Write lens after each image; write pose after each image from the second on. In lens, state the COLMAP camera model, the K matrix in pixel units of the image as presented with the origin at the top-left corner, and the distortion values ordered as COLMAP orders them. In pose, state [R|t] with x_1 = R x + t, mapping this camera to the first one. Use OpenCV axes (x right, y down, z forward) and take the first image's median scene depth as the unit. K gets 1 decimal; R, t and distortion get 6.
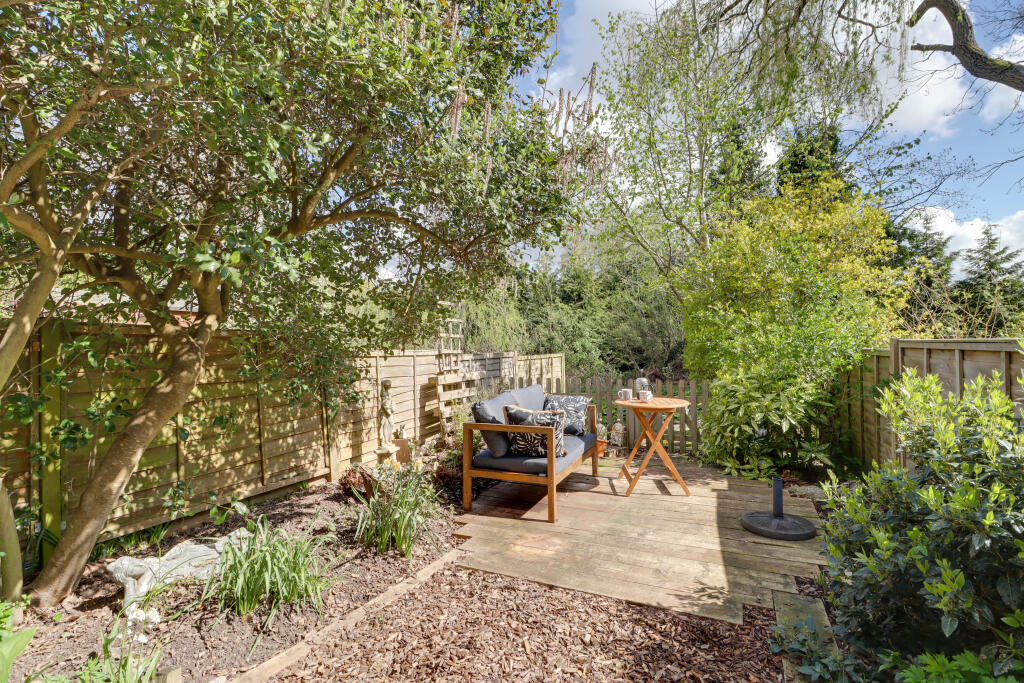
lens RADIAL K [[480.1, 0, 506.9], [0, 480.1, 339.5], [0, 0, 1]] dist [-0.018179, -0.004118]
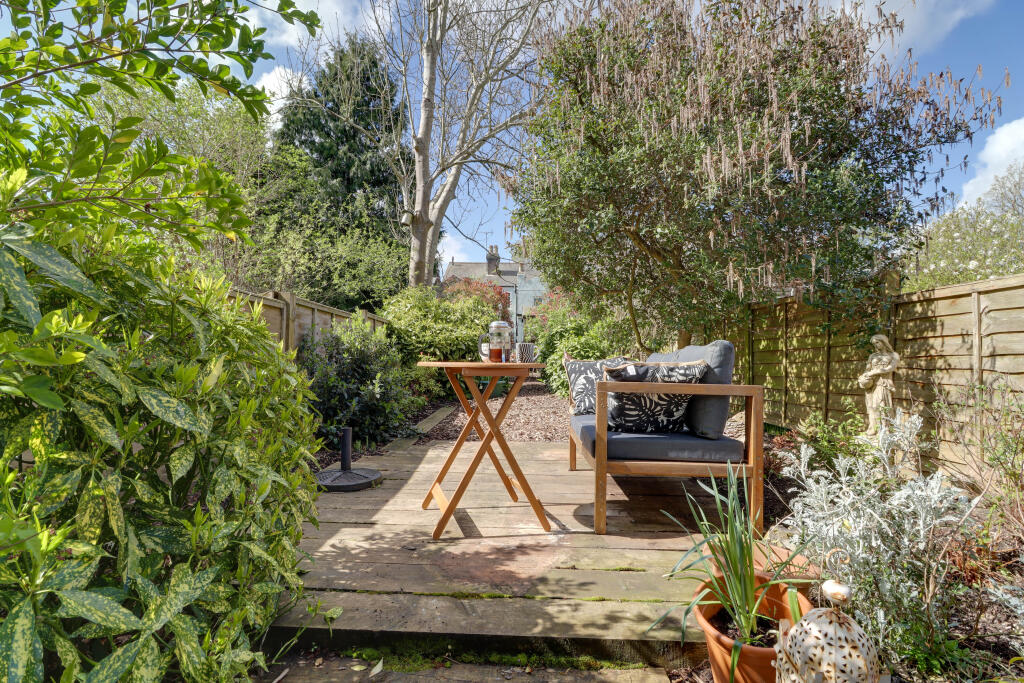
lens RADIAL K [[480.1, 0, 512.8], [0, 480.1, 344.0], [0, 0, 1]] dist [-0.018179, -0.004118]
pose [[-0.923931, -0.012049, -0.382368, 0.472064], [0.005347, 0.999000, -0.044399, 0.129511], [0.382521, -0.043066, -0.922943, 1.497742]]
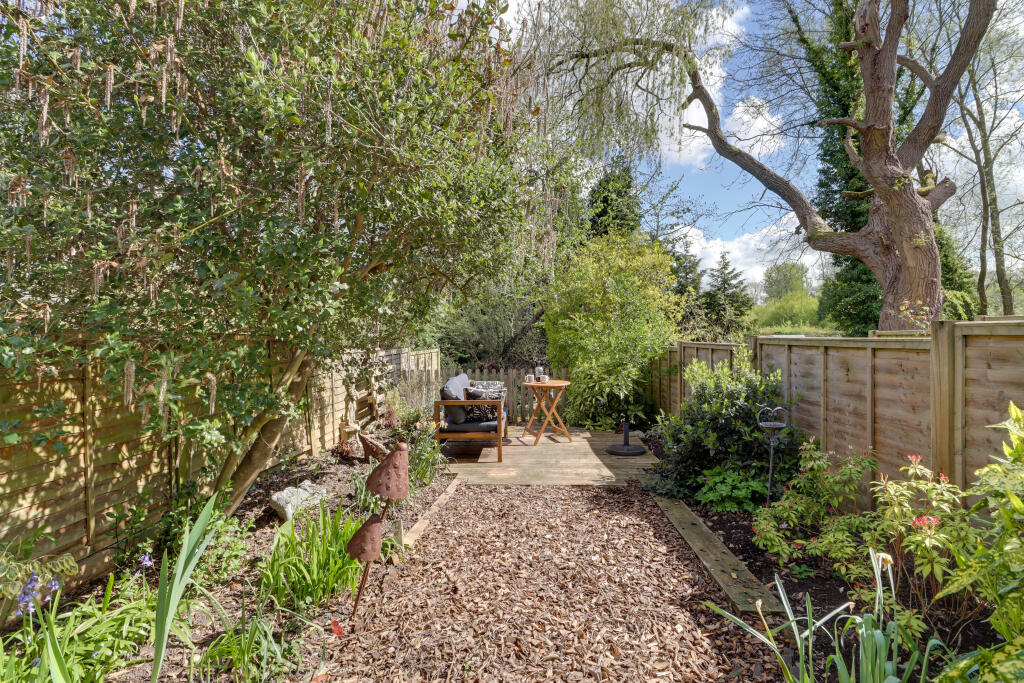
lens RADIAL K [[480.1, 0, 516.4], [0, 480.1, 343.1], [0, 0, 1]] dist [-0.018179, -0.004118]
pose [[0.923901, -0.001401, 0.382629, -0.360224], [-0.006903, 0.999770, 0.020329, -0.023628], [-0.382569, -0.021423, 0.923678, -0.346519]]
